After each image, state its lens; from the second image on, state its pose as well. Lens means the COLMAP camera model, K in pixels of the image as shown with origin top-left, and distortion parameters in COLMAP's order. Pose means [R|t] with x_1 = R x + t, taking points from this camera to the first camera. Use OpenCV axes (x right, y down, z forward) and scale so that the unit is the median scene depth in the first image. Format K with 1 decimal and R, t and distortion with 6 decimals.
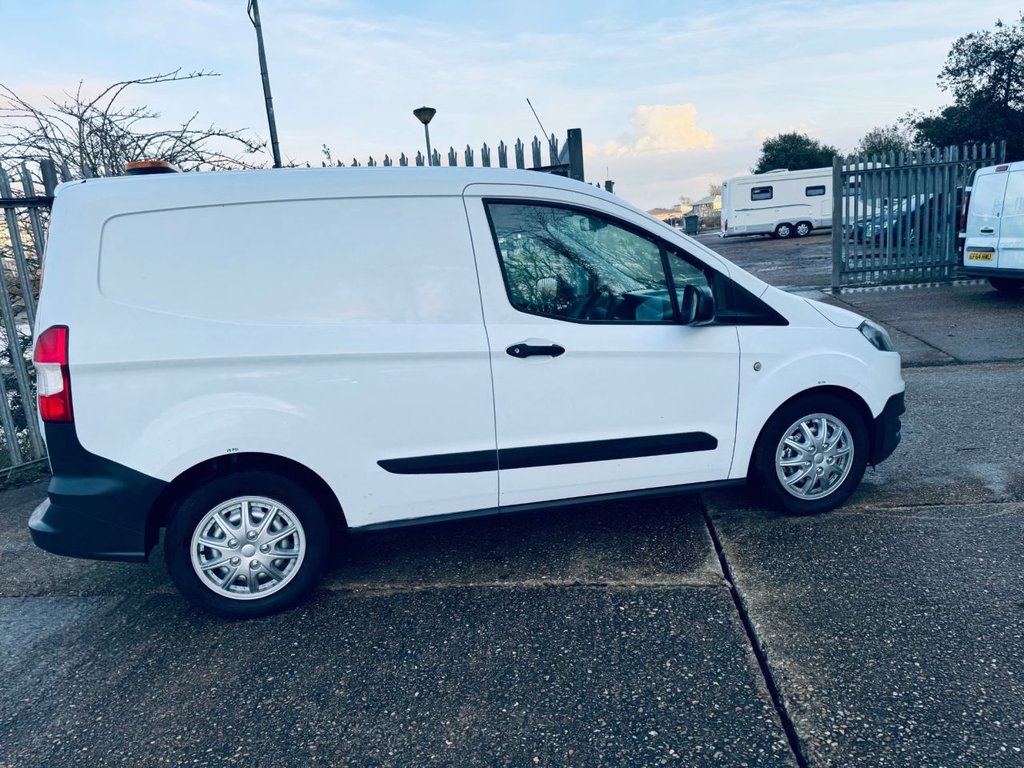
lens RADIAL K [[716.1, 0, 514.2], [0, 716.1, 384.4], [0, 0, 1]] dist [0.038741, -0.046914]
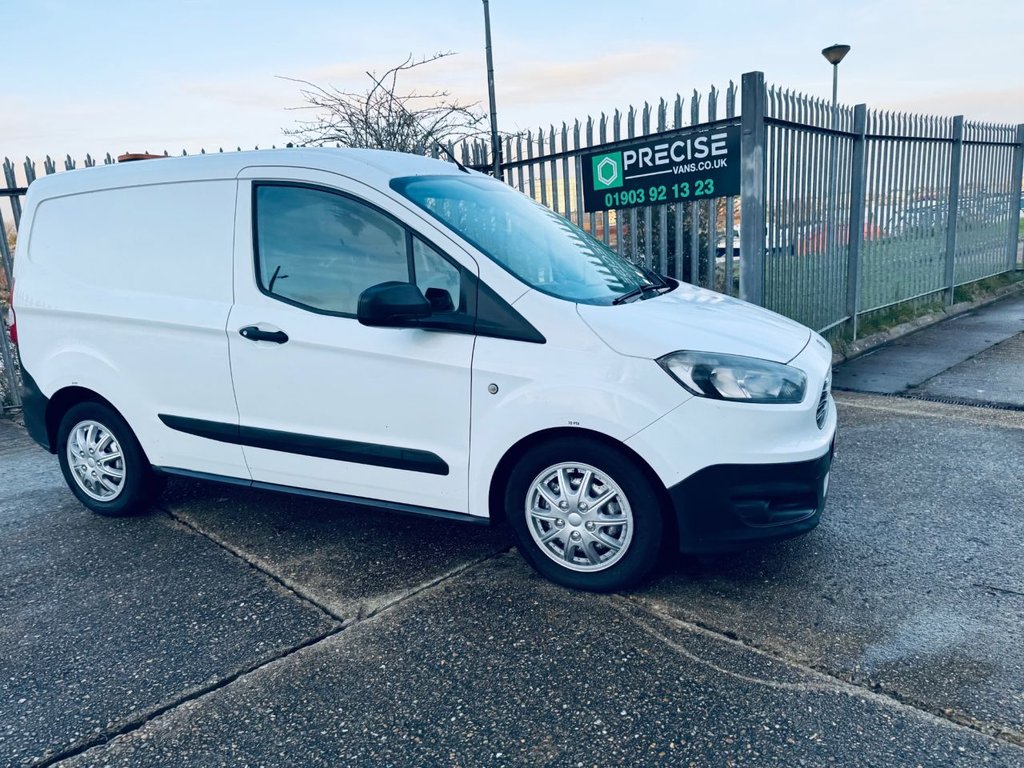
lens RADIAL K [[716.1, 0, 521.6], [0, 716.1, 392.1], [0, 0, 1]] dist [0.038741, -0.046914]
pose [[0.785441, 0.163710, -0.596894, 0.844623], [-0.122378, 0.986423, 0.109512, -0.112169], [0.606718, -0.012968, 0.794811, 0.381565]]
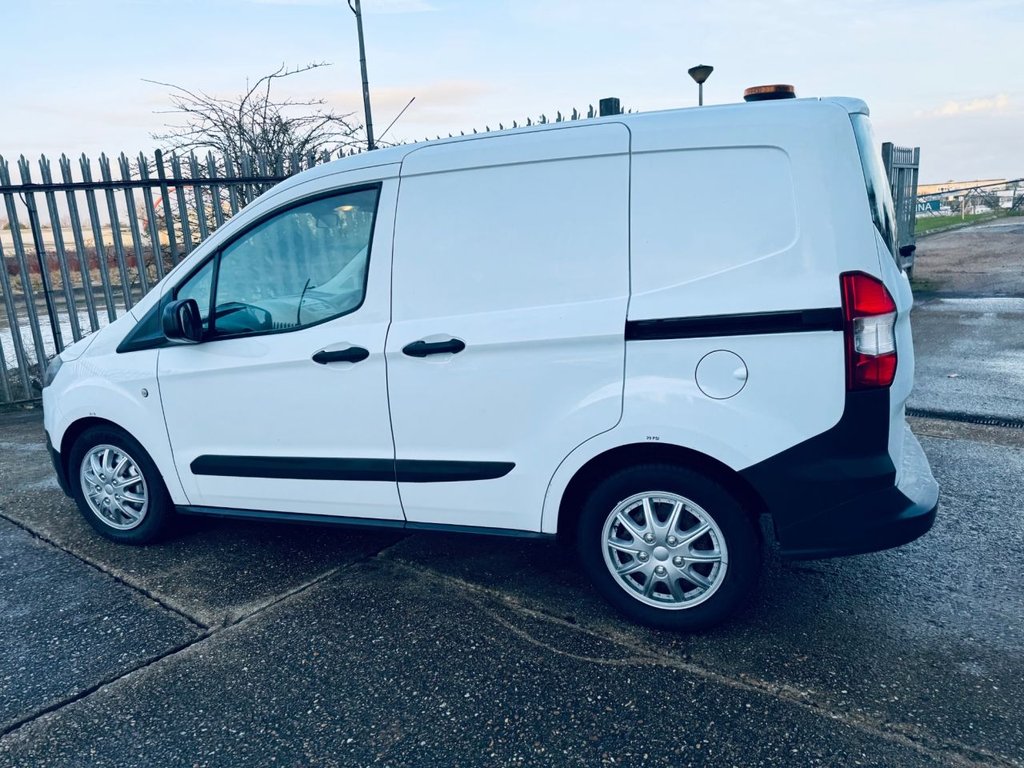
lens RADIAL K [[716.1, 0, 504.4], [0, 716.1, 388.8], [0, 0, 1]] dist [0.038741, -0.046914]
pose [[0.856075, 0.148821, -0.494962, 0.915647], [-0.120571, 0.988730, 0.088746, -0.138039], [0.502591, -0.016295, 0.864371, 0.350603]]
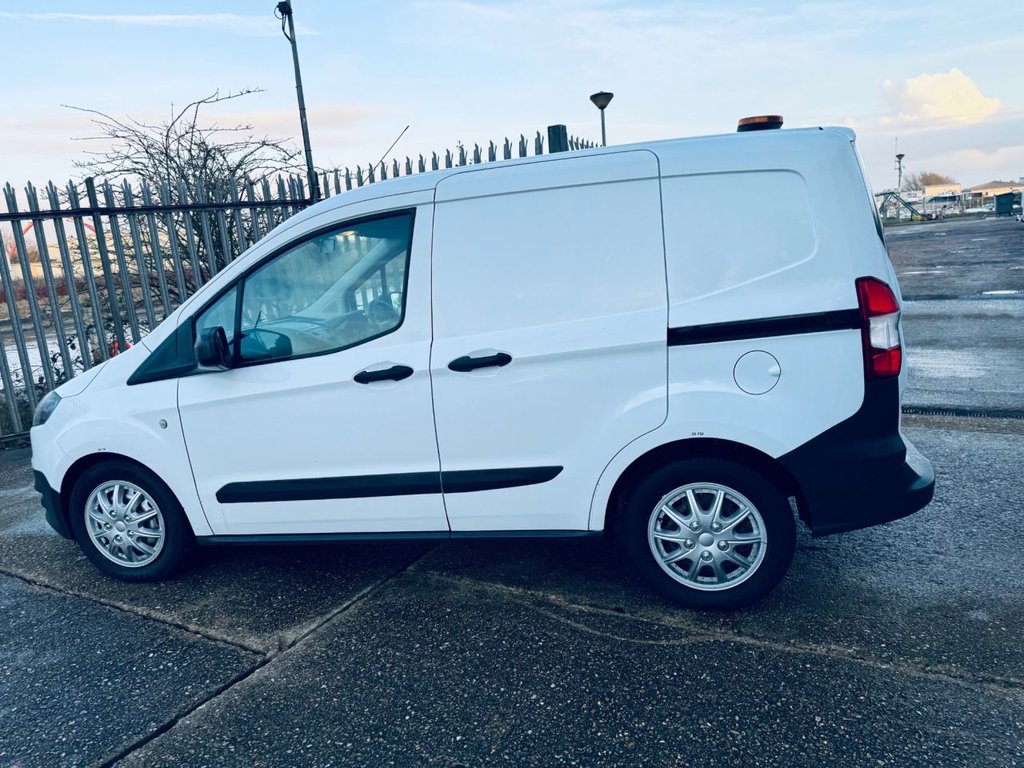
lens RADIAL K [[716.1, 0, 503.6], [0, 716.1, 388.8], [0, 0, 1]] dist [0.038741, -0.046914]
pose [[0.922166, 0.088371, -0.376564, 0.792333], [-0.076250, 0.995980, 0.047005, -0.113976], [0.379204, -0.014633, 0.925198, 0.234090]]
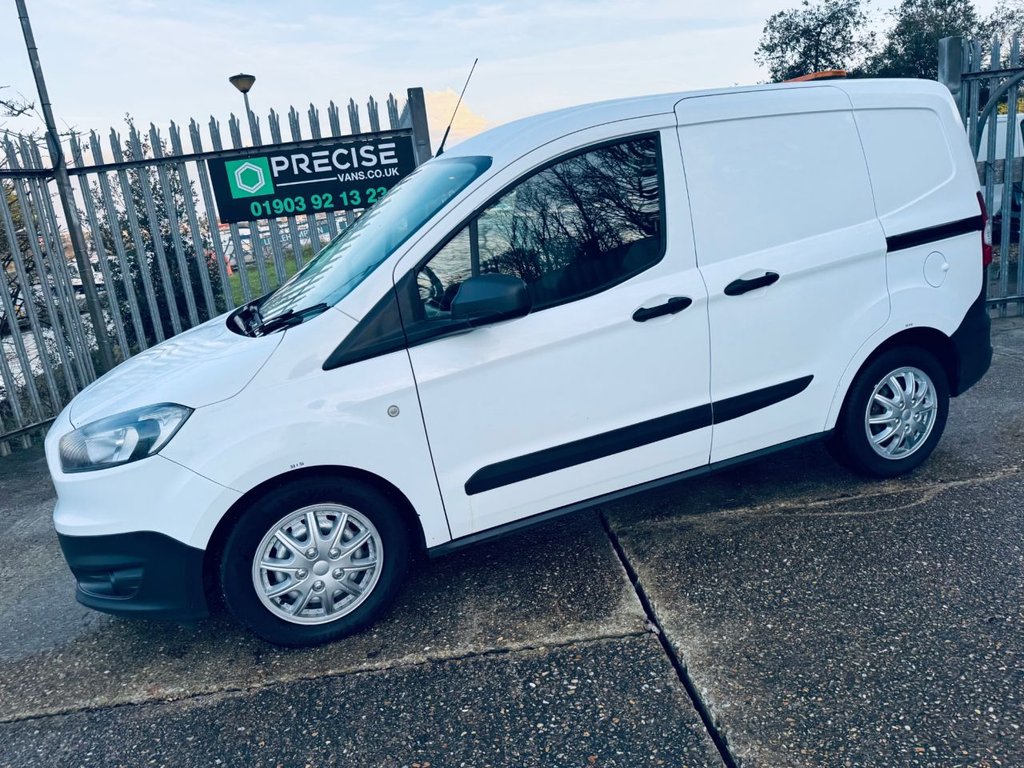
lens RADIAL K [[716.1, 0, 504.3], [0, 716.1, 377.6], [0, 0, 1]] dist [0.038741, -0.046914]
pose [[0.979326, -0.067351, 0.190748, -0.004519], [0.063572, 0.997642, 0.025871, -0.033773], [-0.192041, -0.013210, 0.981298, 0.212899]]
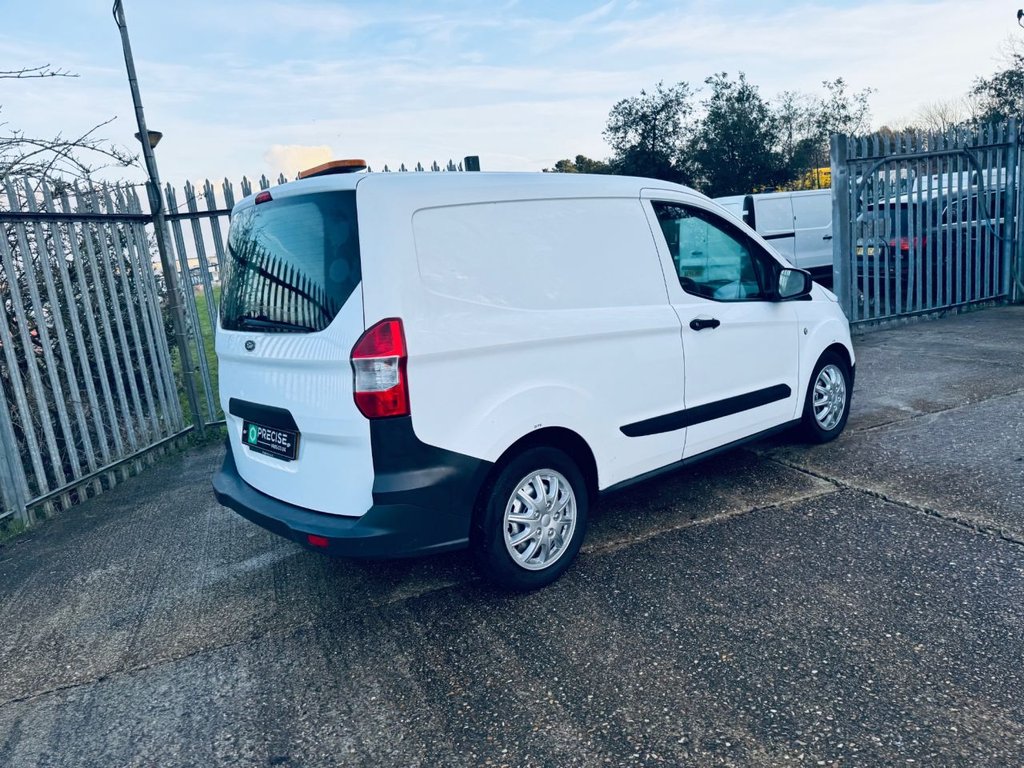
lens RADIAL K [[716.1, 0, 510.5], [0, 716.1, 388.5], [0, 0, 1]] dist [0.038741, -0.046914]
pose [[0.894980, -0.096670, 0.435506, -0.737743], [0.116805, 0.992961, -0.019629, 0.042727], [-0.430542, 0.068437, 0.899972, 0.046347]]
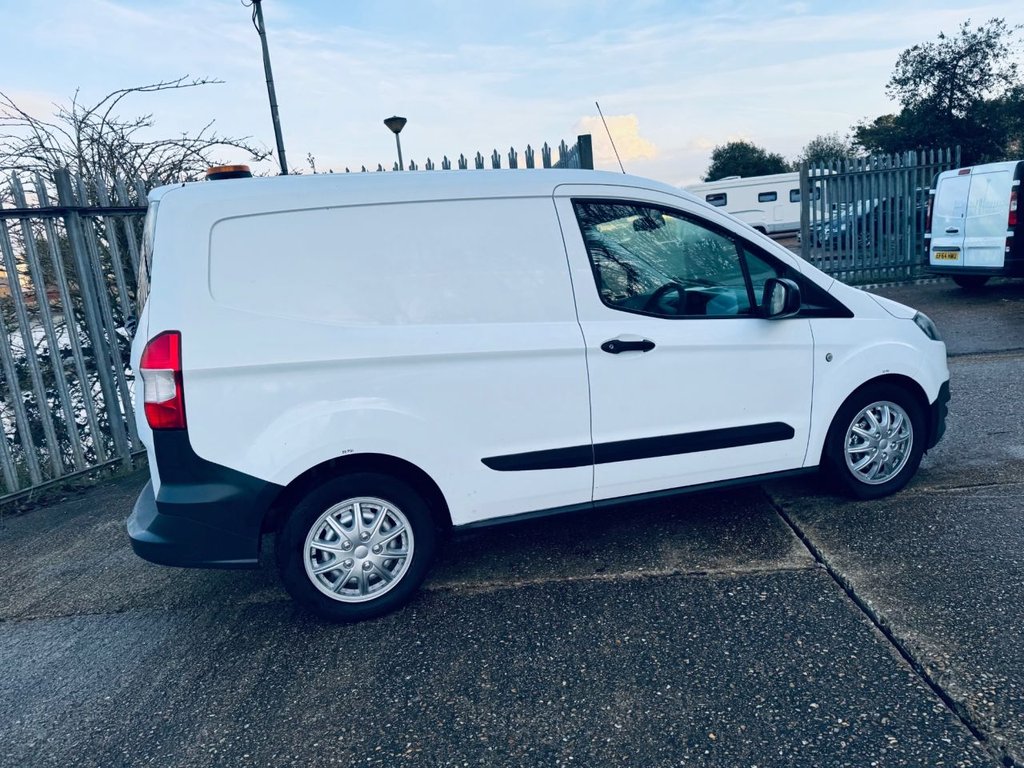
lens RADIAL K [[716.1, 0, 513.9], [0, 716.1, 385.5], [0, 0, 1]] dist [0.038741, -0.046914]
pose [[0.997458, -0.028049, 0.065507, -0.185383], [0.028809, 0.999528, -0.010694, 0.013903], [-0.065177, 0.012554, 0.997795, -0.008729]]
